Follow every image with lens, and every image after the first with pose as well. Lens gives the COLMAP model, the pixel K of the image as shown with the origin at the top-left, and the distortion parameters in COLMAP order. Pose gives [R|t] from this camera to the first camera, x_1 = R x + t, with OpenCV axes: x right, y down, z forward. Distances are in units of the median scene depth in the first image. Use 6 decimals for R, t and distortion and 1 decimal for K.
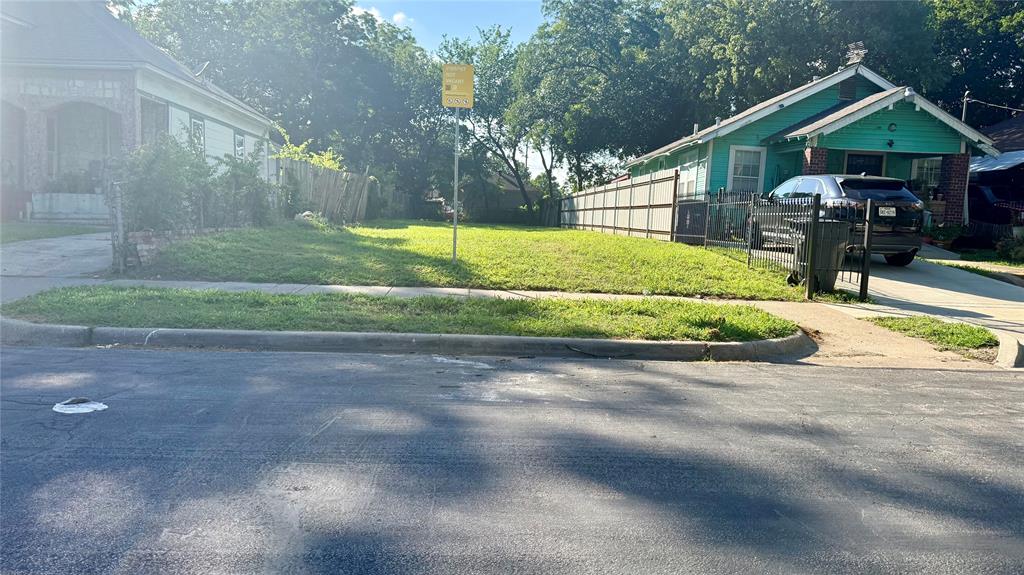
lens RADIAL K [[724.0, 0, 512.5], [0, 724.0, 290.6], [0, 0, 1]] dist [0.055906, -0.082372]
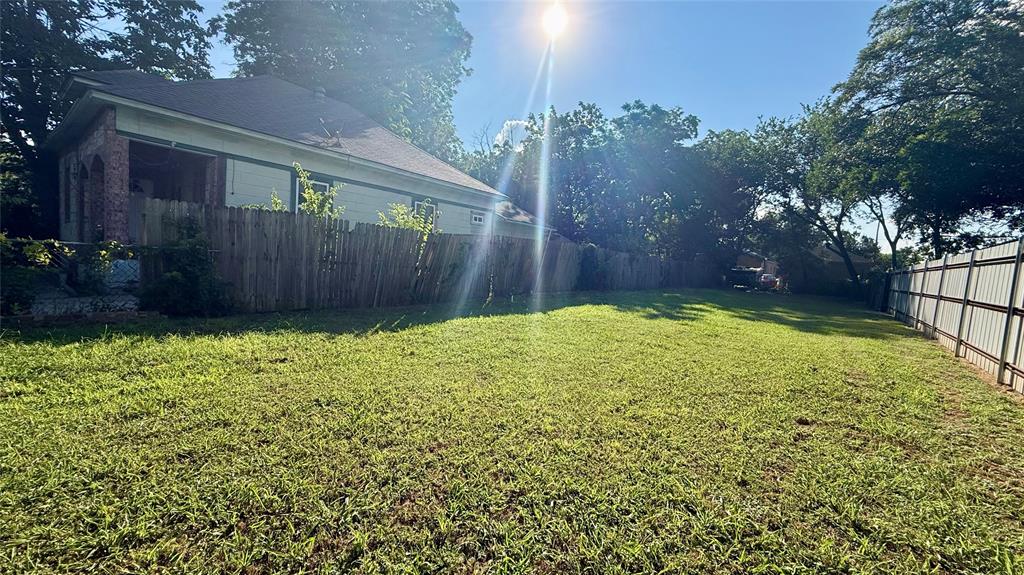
lens RADIAL K [[409.2, 0, 509.1], [0, 409.2, 288.7], [0, 0, 1]] dist [-0.000311, -0.000056]
pose [[0.746218, 0.057335, -0.663228, 0.125028], [-0.103003, 0.994230, -0.029942, -0.131672], [0.657684, 0.090658, 0.747819, 0.962240]]
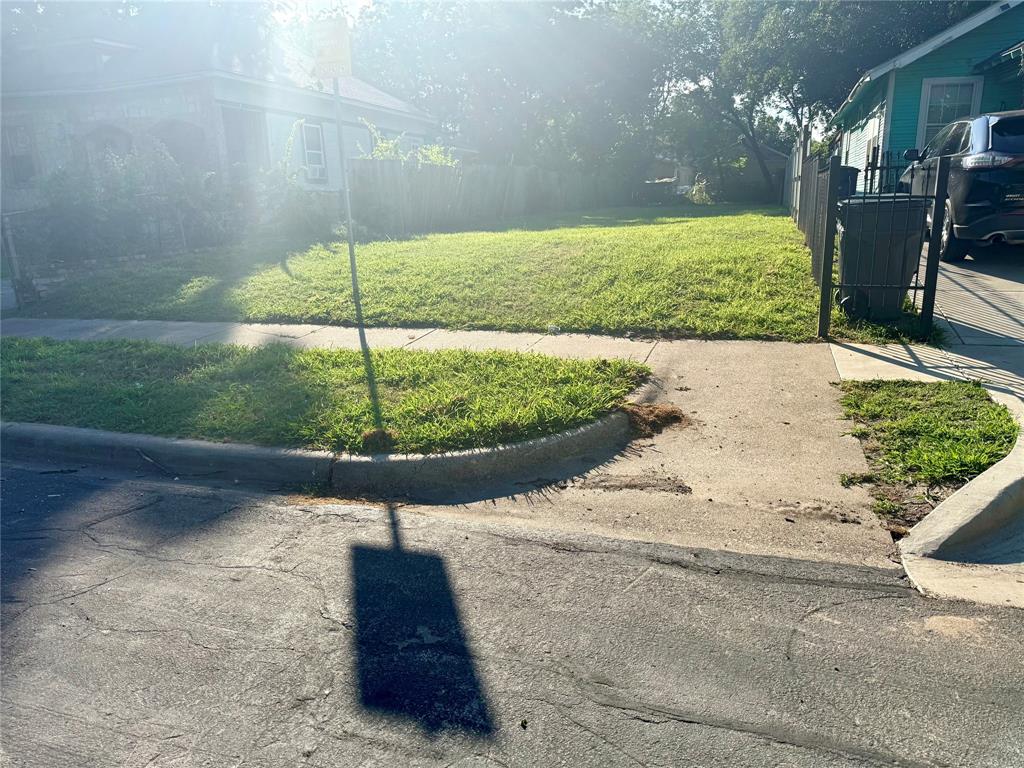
lens RADIAL K [[727.1, 0, 512.0], [0, 727.1, 384.0], [0, 0, 1]] dist [0.054433, -0.078740]
pose [[0.924628, 0.026984, -0.379915, 0.237409], [0.028628, 0.989742, 0.139970, -0.024799], [0.379795, -0.140297, 0.914370, 0.199754]]
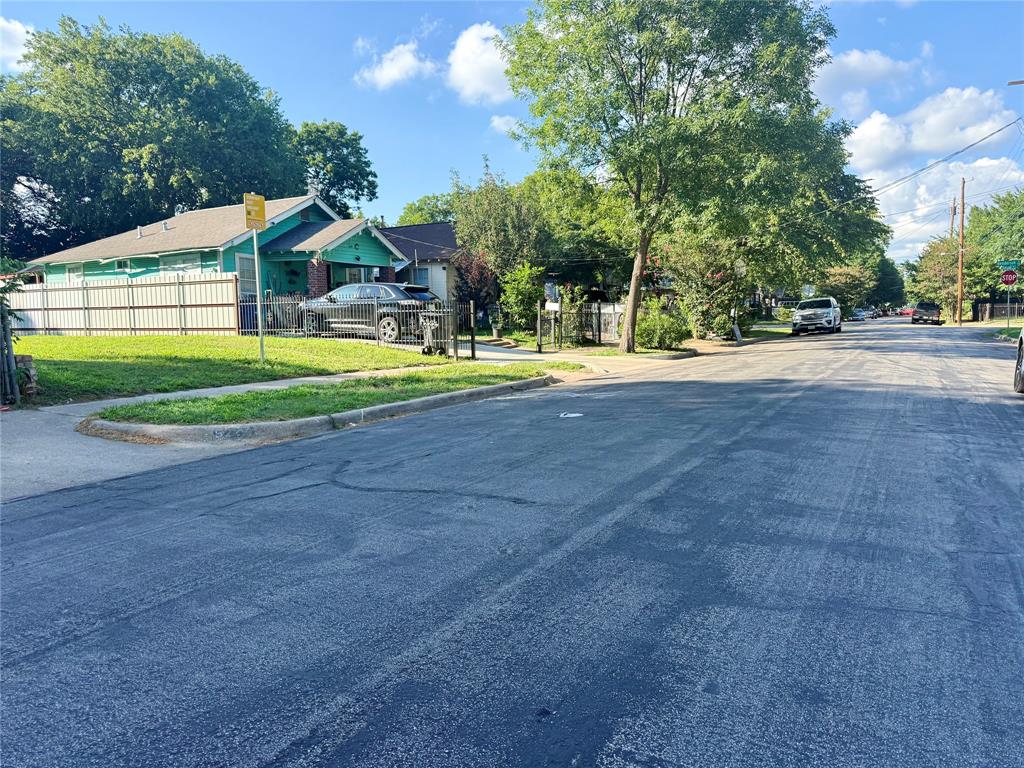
lens RADIAL K [[727.1, 0, 512.0], [0, 727.1, 384.0], [0, 0, 1]] dist [0.054433, -0.078740]
pose [[0.522268, -0.119514, 0.844365, -0.559051], [0.114820, 0.990970, 0.069245, -0.022333], [-0.845016, 0.060785, 0.531274, 0.005675]]
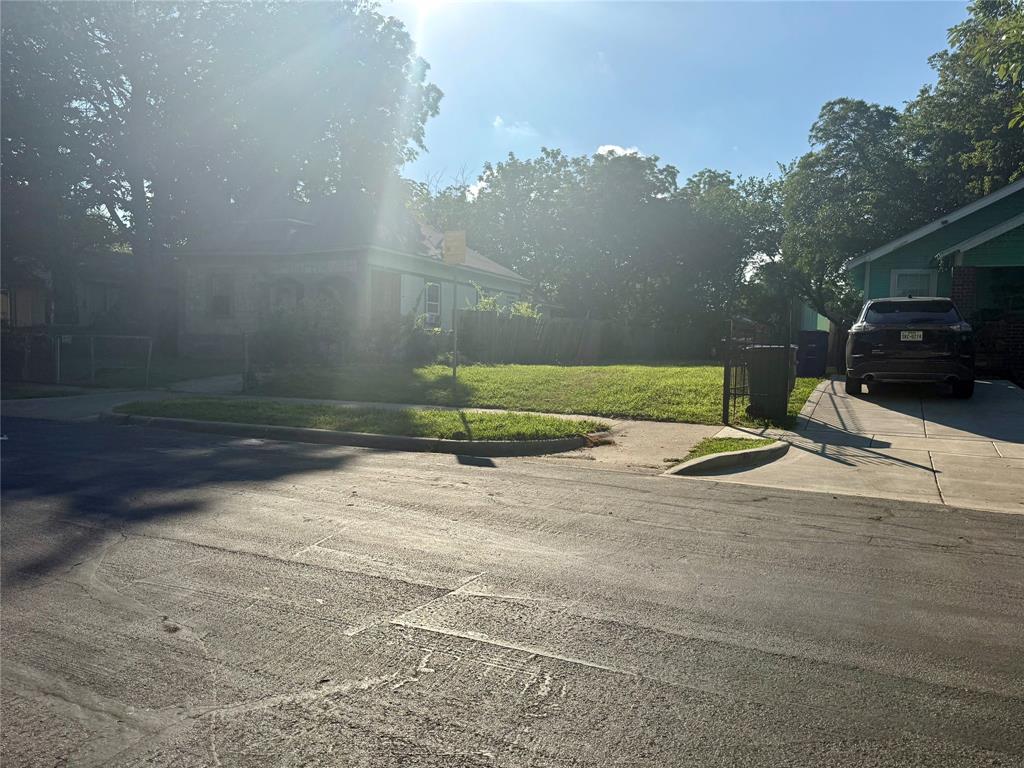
lens RADIAL K [[722.5, 0, 514.4], [0, 722.5, 380.9], [0, 0, 1]] dist [0.145014, -0.253376]
pose [[0.870102, -0.000197, -0.492872, 0.388034], [-0.036137, 0.997283, -0.064194, 0.017442], [0.491545, 0.073666, 0.867731, -0.022126]]
